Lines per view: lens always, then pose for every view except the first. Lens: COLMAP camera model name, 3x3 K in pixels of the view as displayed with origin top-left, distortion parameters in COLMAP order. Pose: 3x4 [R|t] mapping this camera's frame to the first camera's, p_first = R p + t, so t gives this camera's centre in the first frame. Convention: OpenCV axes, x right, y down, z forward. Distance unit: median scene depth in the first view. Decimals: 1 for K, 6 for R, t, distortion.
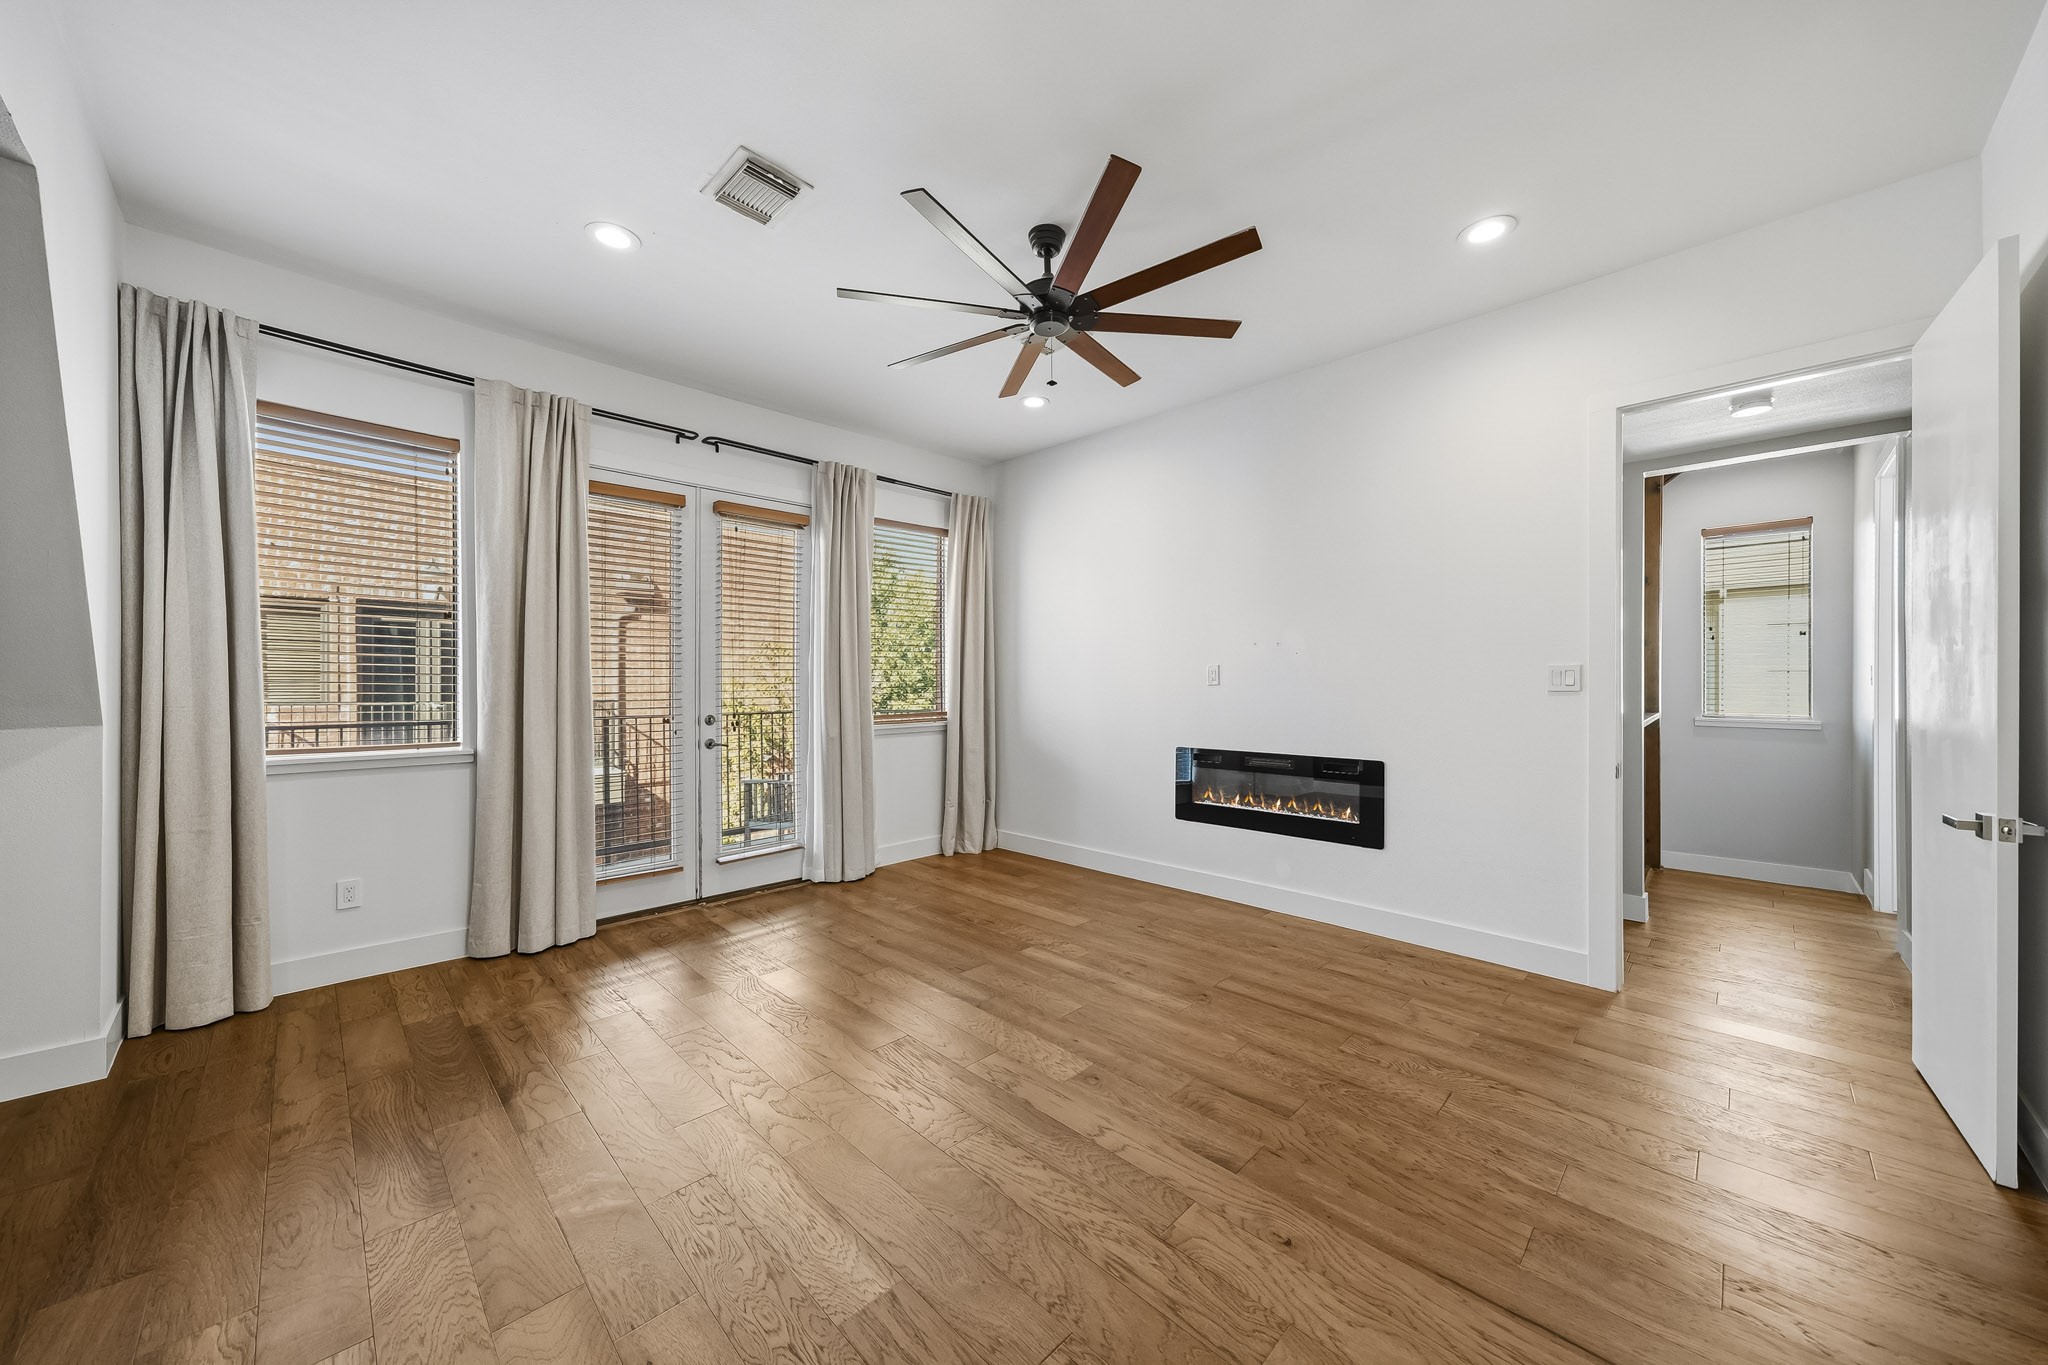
lens RADIAL K [[728.2, 0, 1019.4], [0, 728.2, 685.0], [0, 0, 1]] dist [-0.020420, 0.000123]
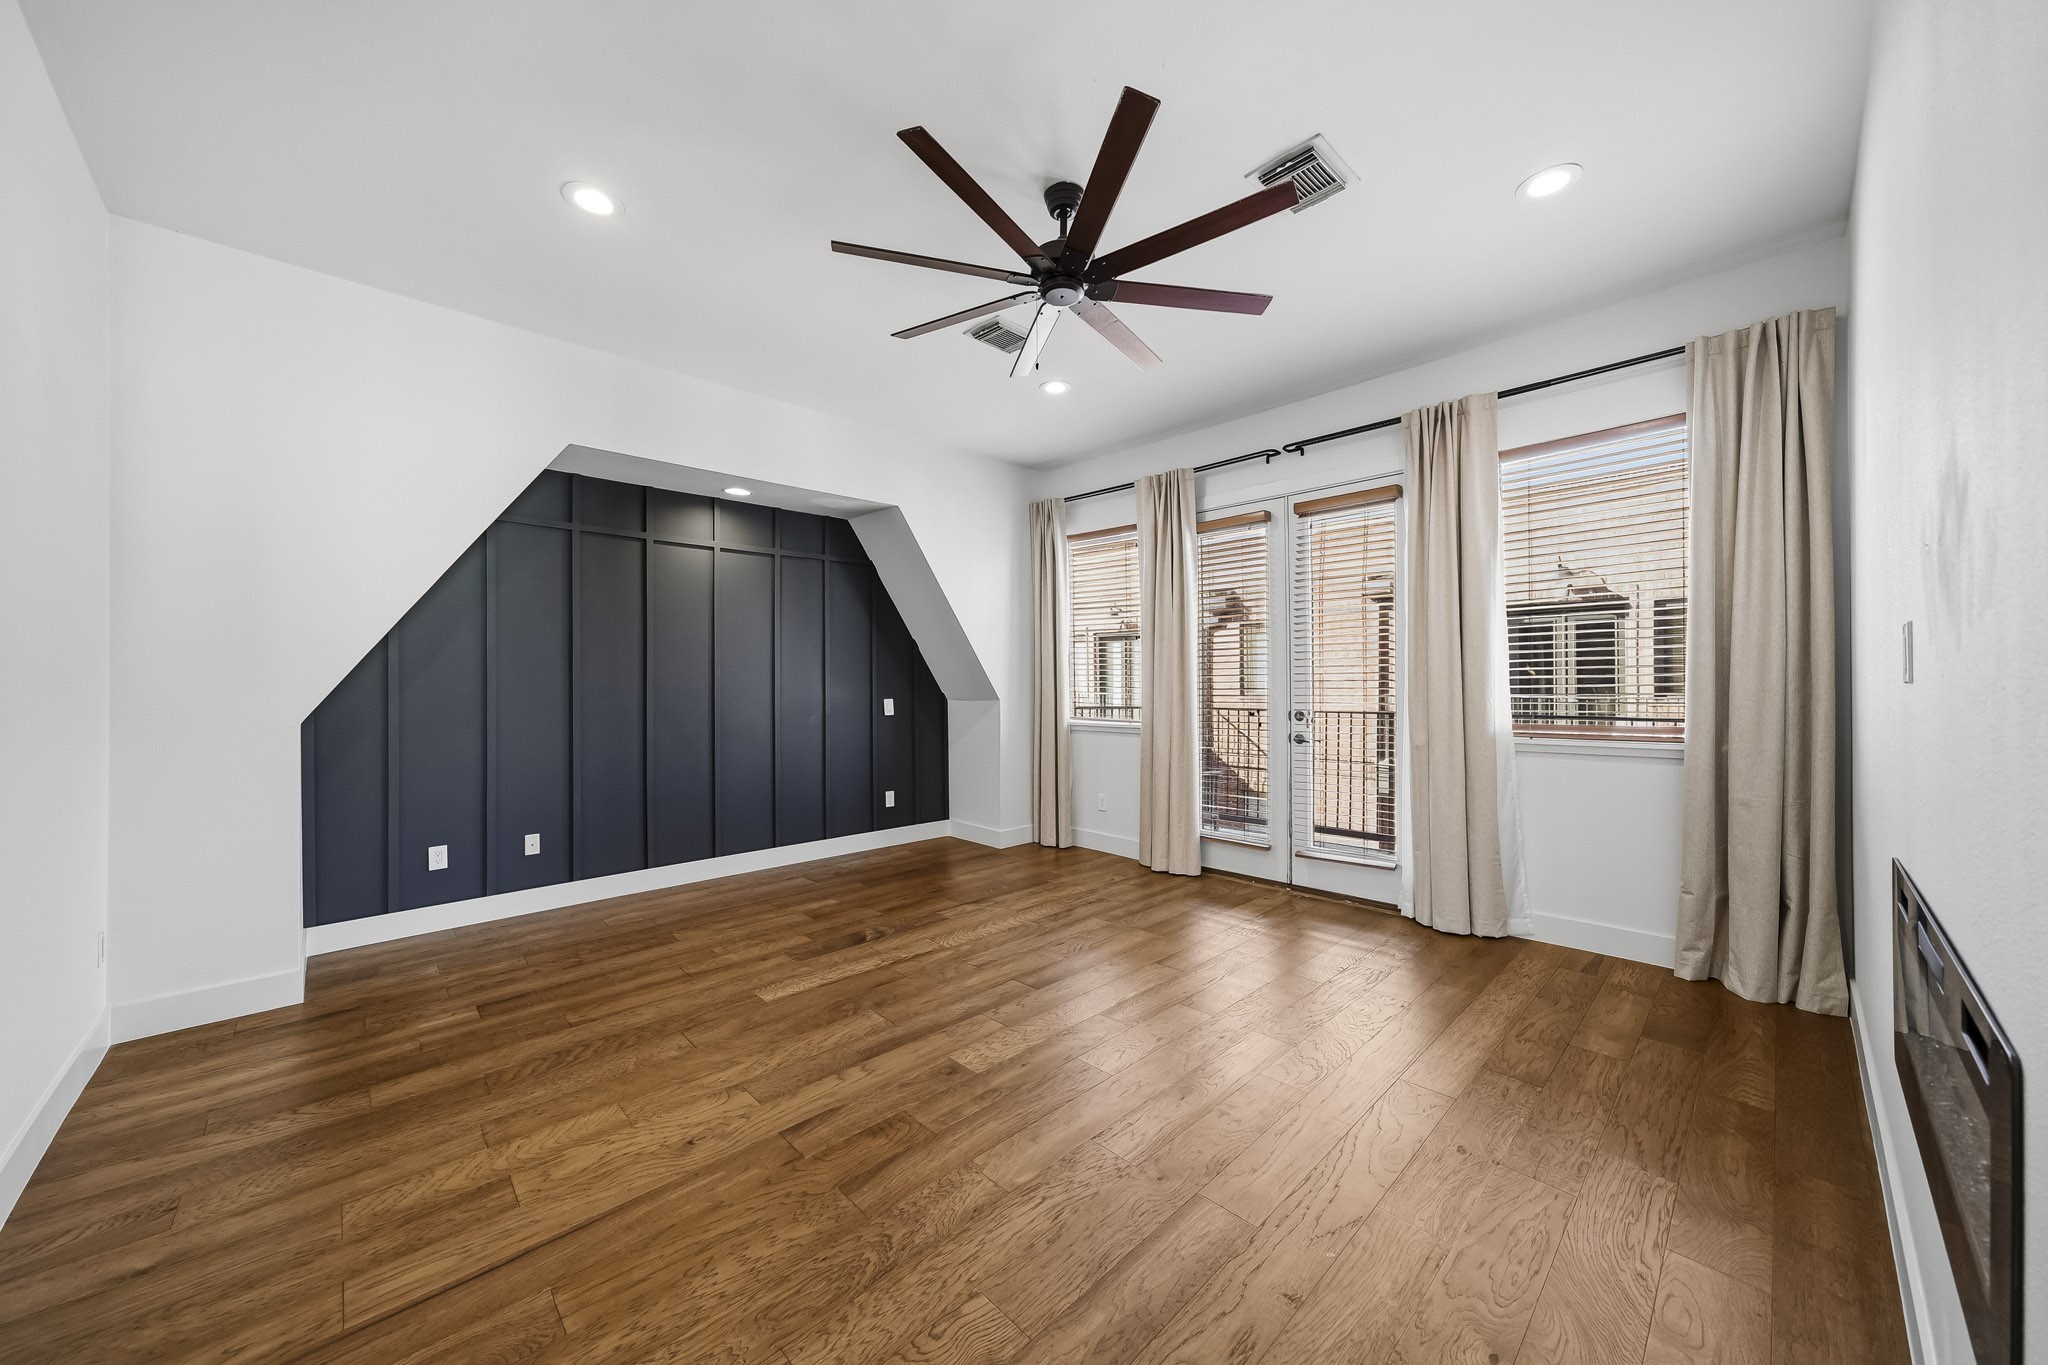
lens RADIAL K [[728.2, 0, 1019.4], [0, 728.2, 685.0], [0, 0, 1]] dist [-0.020420, 0.000123]
pose [[-0.038972, 0.004139, -0.999232, 0.684979], [0.006980, 0.999968, 0.003869, -0.002871], [0.999216, -0.006824, -0.039000, 0.700773]]
